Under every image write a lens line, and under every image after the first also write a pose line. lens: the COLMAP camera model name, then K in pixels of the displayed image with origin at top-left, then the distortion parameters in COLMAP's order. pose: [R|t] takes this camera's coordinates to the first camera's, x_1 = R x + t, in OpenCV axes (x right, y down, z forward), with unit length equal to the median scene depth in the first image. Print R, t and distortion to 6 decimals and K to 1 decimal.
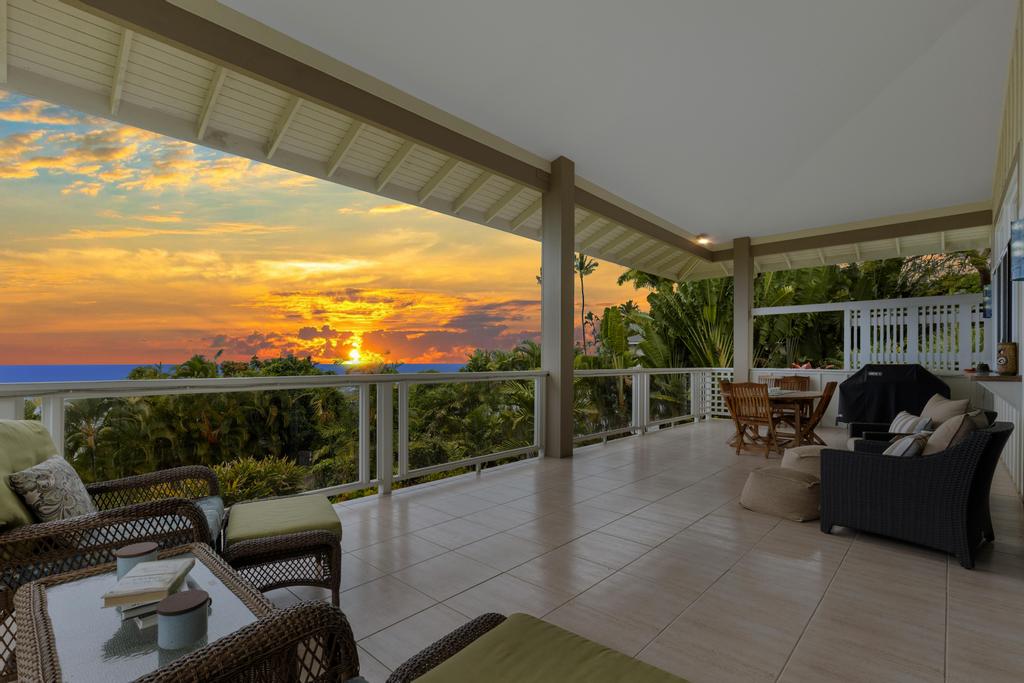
lens RADIAL K [[494.3, 0, 510.7], [0, 494.3, 359.4], [0, 0, 1]] dist [0.007599, 0.000198]
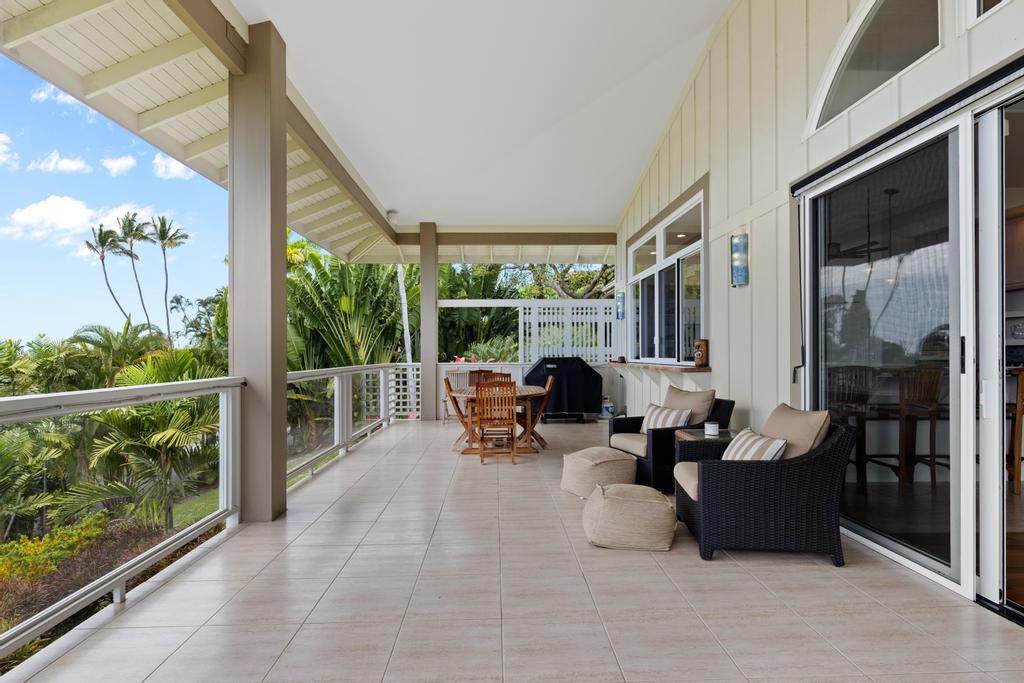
lens RADIAL K [[490.3, 0, 508.6], [0, 490.3, 352.8], [0, 0, 1]] dist [0.000803, -0.000681]
pose [[0.710852, -0.006702, 0.703310, -0.074488], [0.005798, 0.999976, 0.003669, -0.004139], [-0.703318, 0.001470, 0.710874, 0.241396]]
